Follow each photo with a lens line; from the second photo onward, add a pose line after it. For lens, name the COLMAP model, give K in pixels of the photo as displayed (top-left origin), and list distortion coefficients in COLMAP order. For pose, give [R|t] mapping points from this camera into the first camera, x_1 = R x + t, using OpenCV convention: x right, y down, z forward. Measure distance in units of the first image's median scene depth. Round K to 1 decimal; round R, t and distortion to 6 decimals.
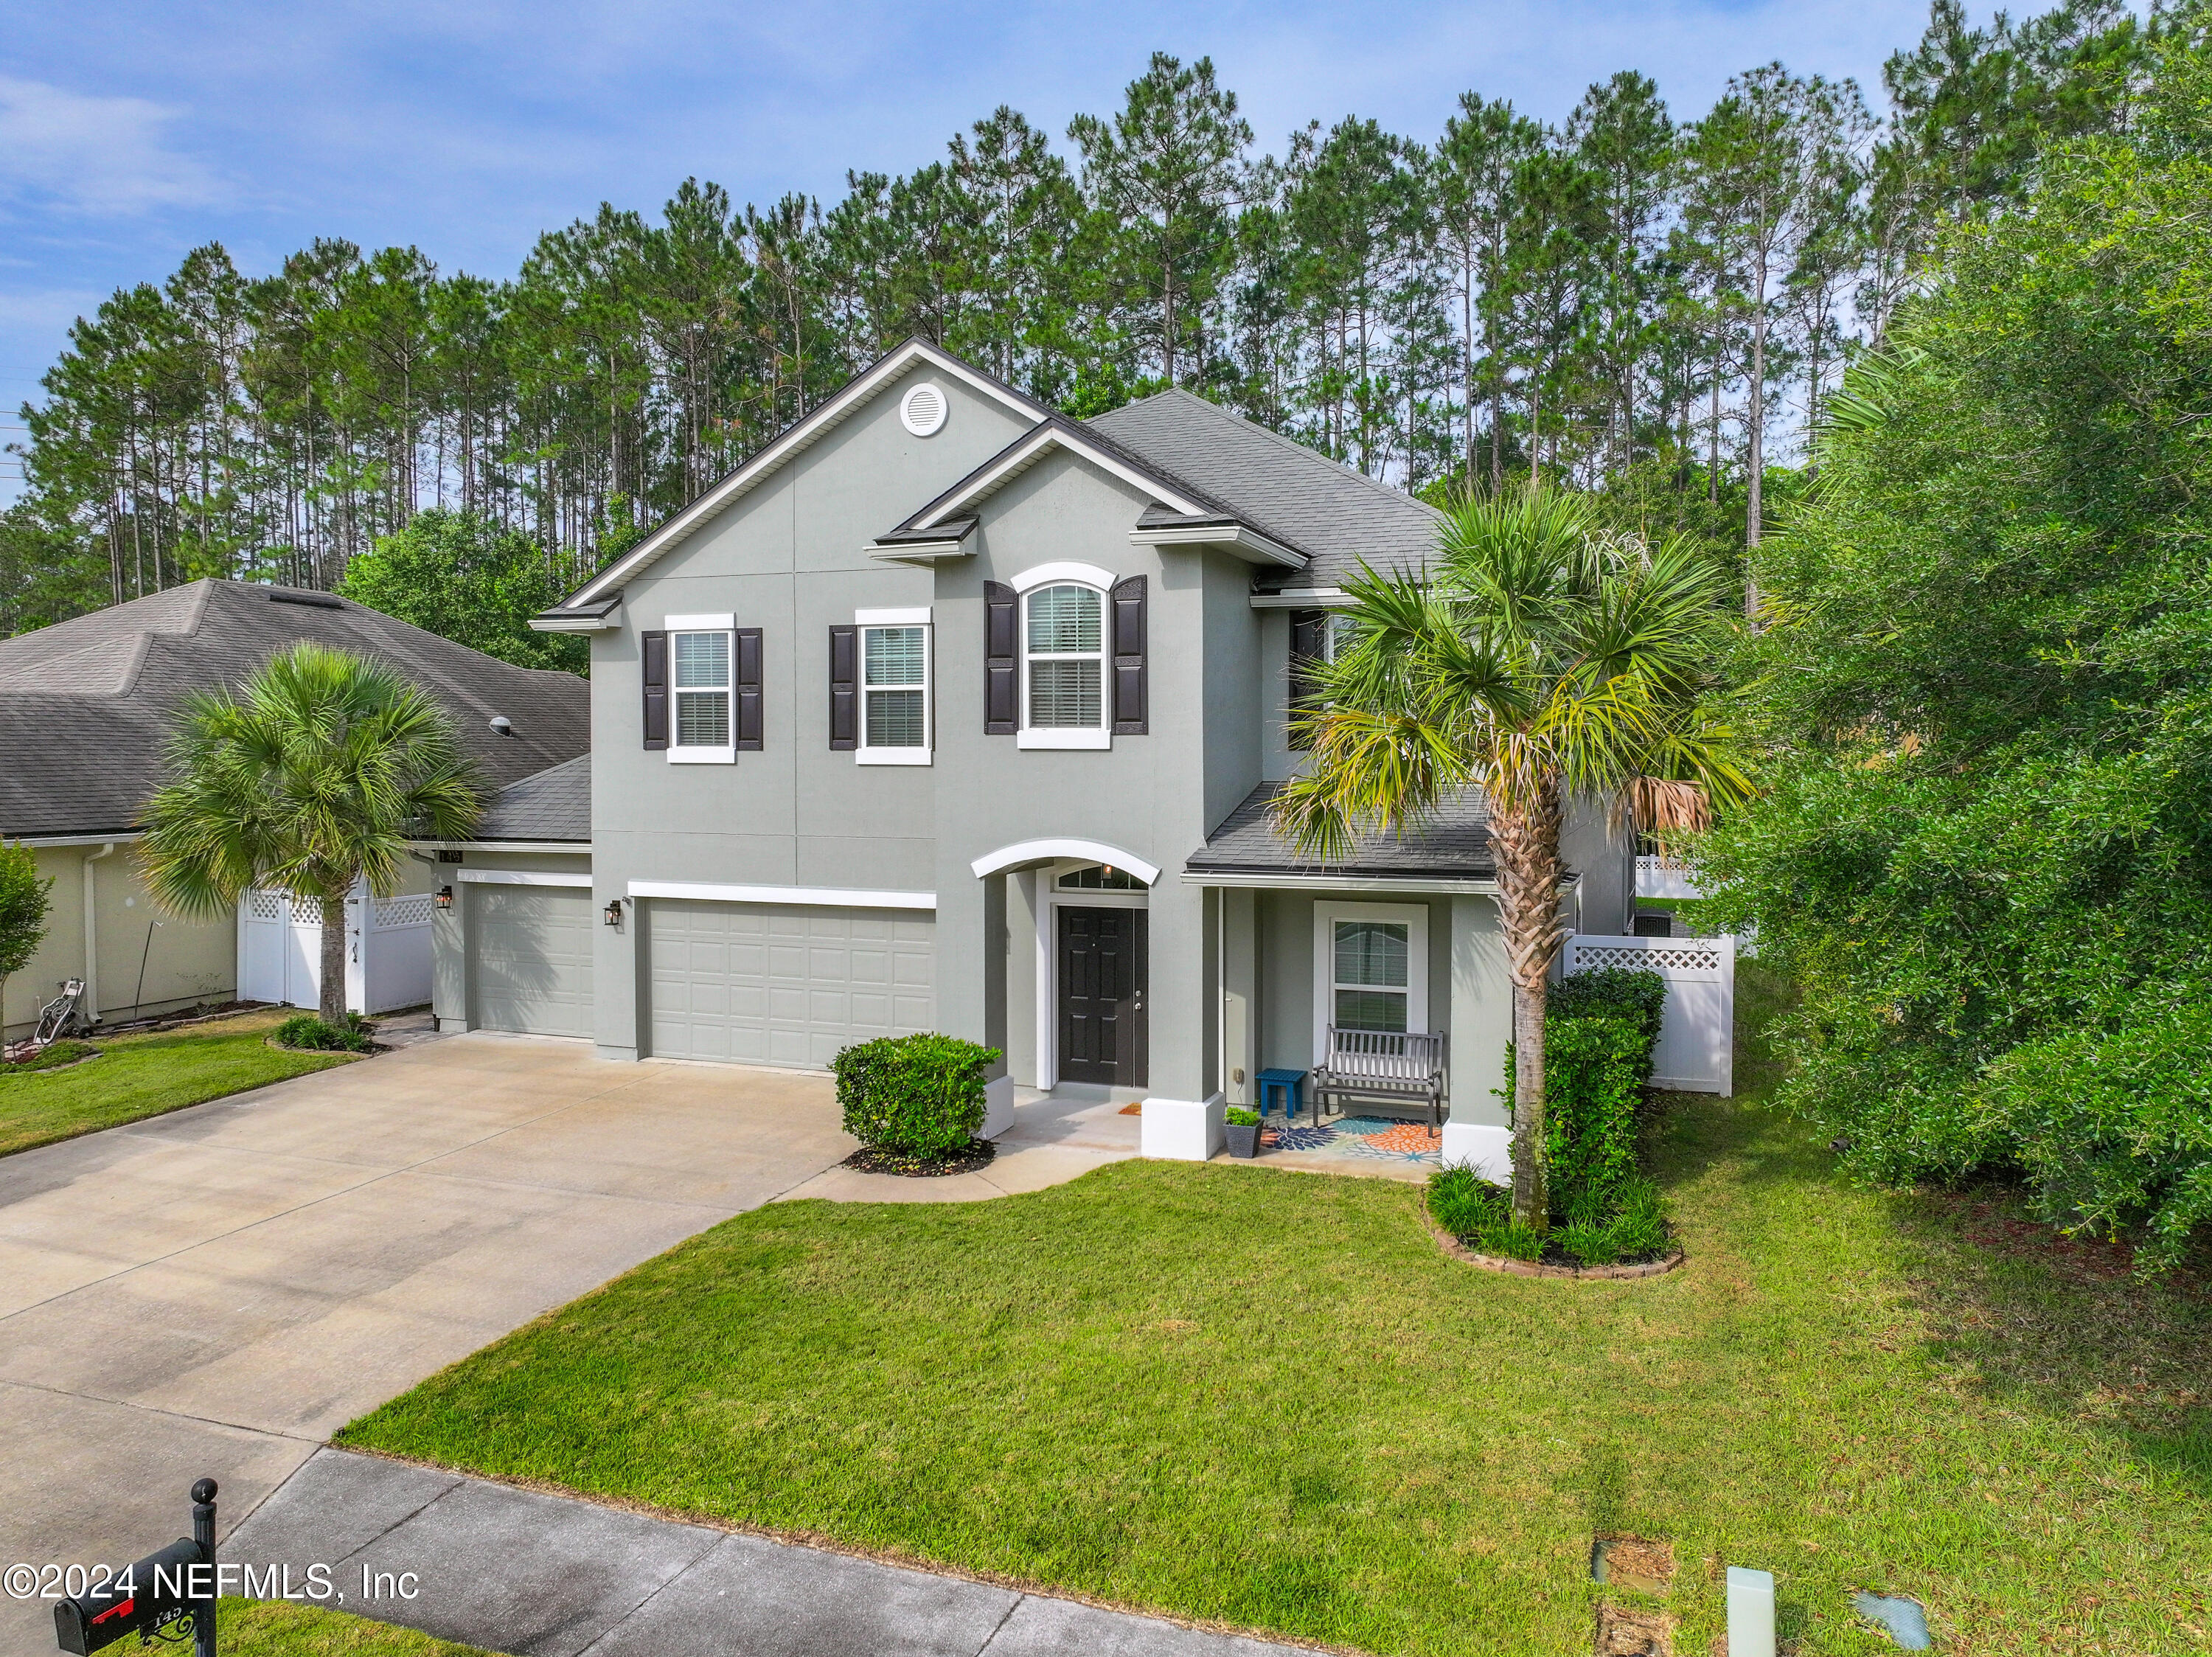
lens RADIAL K [[1540.1, 0, 1173.7], [0, 1540.1, 822.3], [0, 0, 1]] dist [-0.001382, -0.001468]
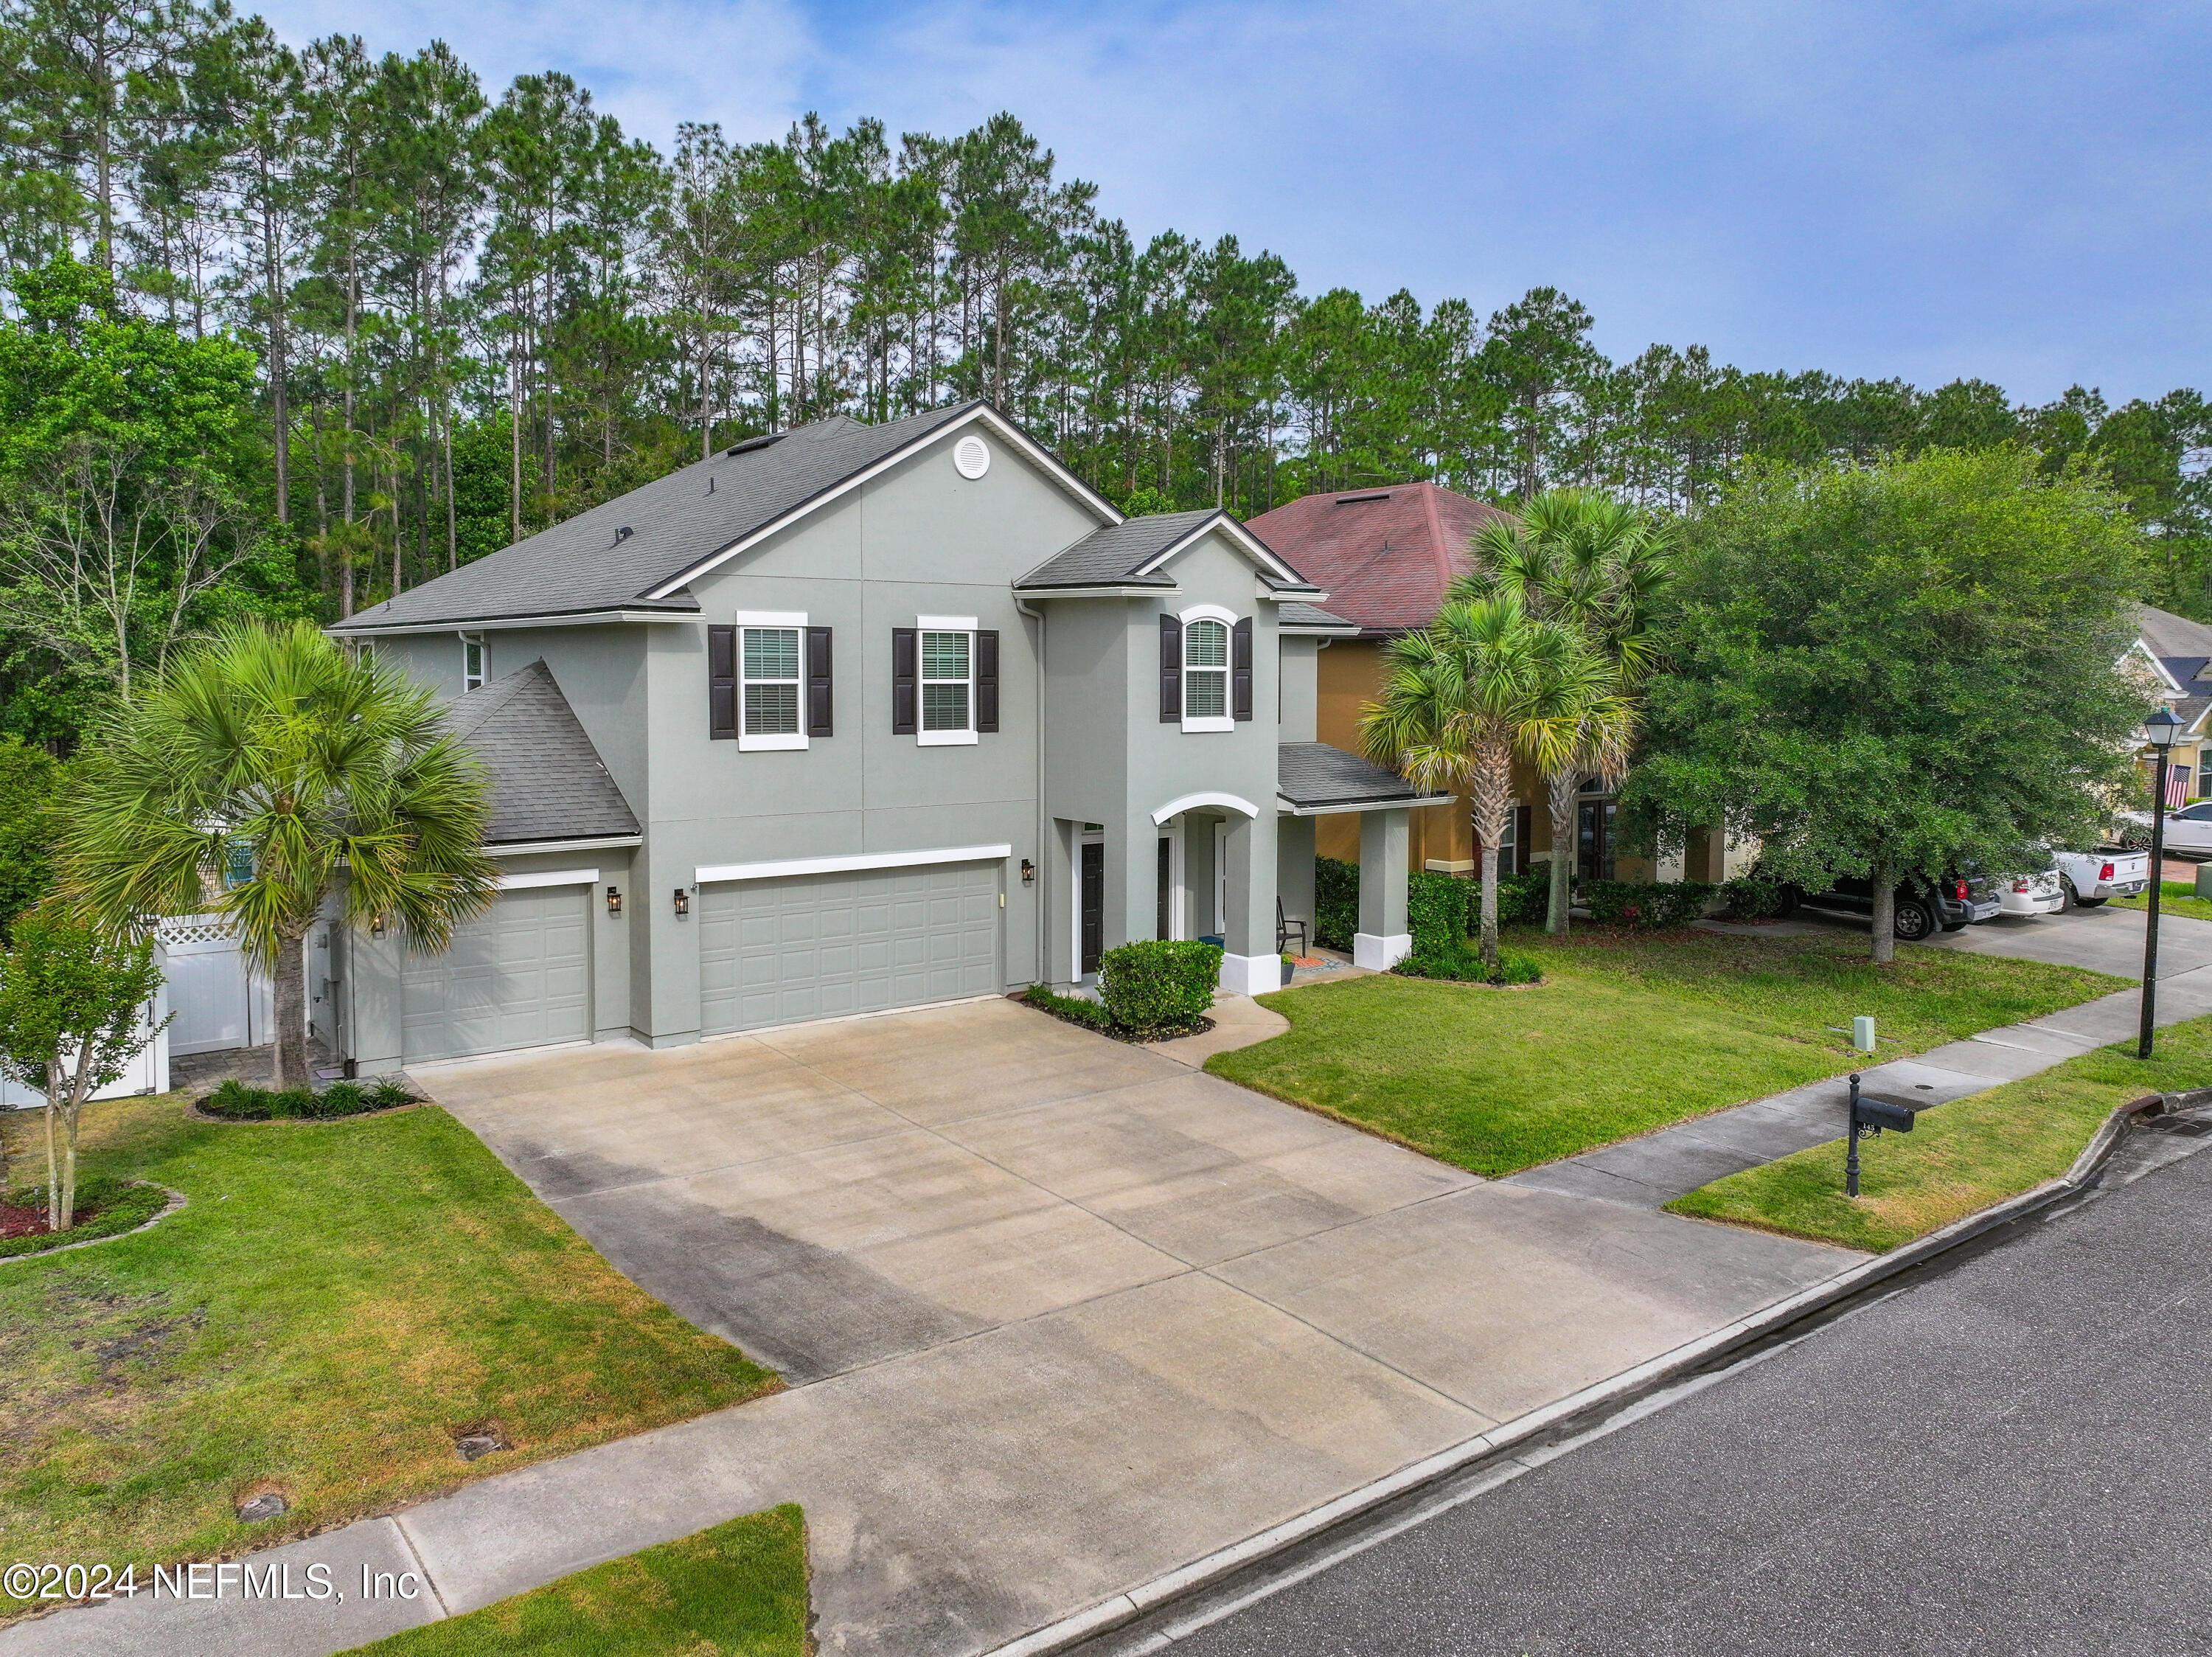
lens RADIAL K [[1550.8, 0, 1102.6], [0, 1550.8, 761.5], [0, 0, 1]] dist [-0.001413, 0.000043]
pose [[0.556215, -0.050777, 0.829485, -1.161580], [0.037310, 0.998651, 0.036114, -0.065706], [-0.830200, 0.010862, 0.557360, 0.223863]]
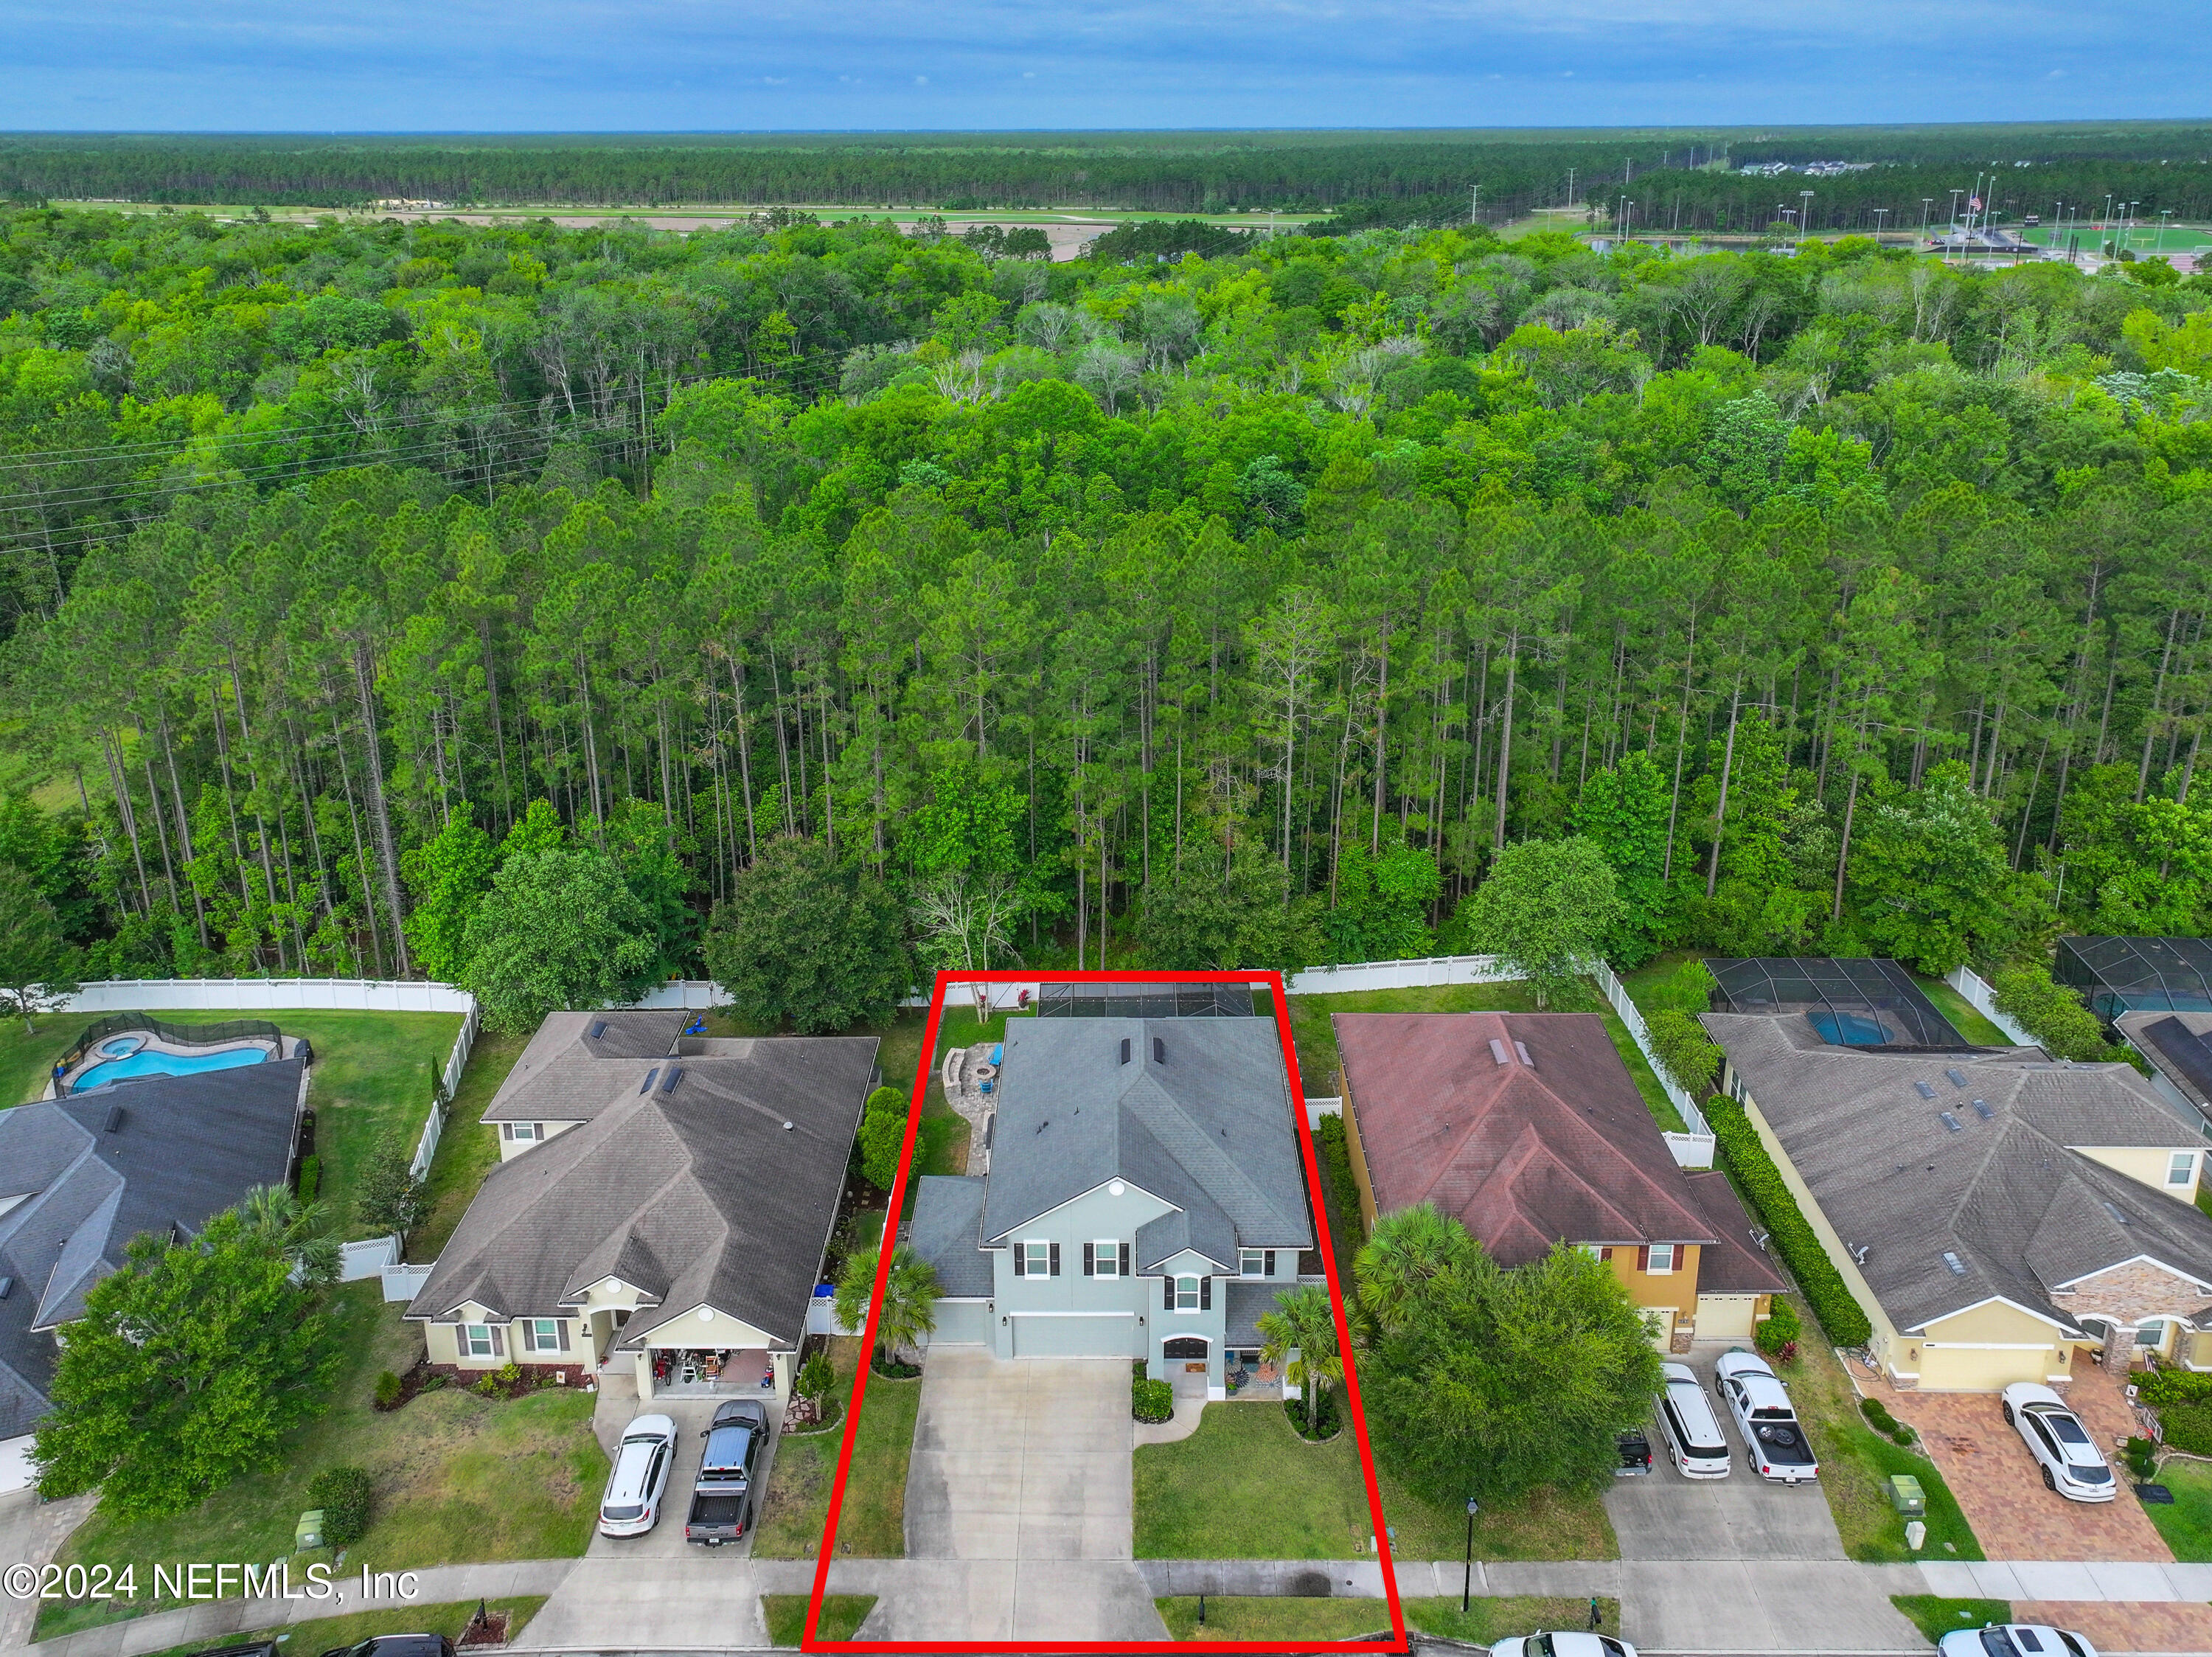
lens RADIAL K [[1616.0, 0, 1126.2], [0, 1616.0, 592.9], [0, 0, 1]] dist [0.000764, 0.000083]
pose [[0.945576, -0.093178, 0.311774, -1.116572], [0.019694, 0.972756, 0.230992, -2.334936], [-0.324804, -0.212281, 0.921650, -1.950393]]
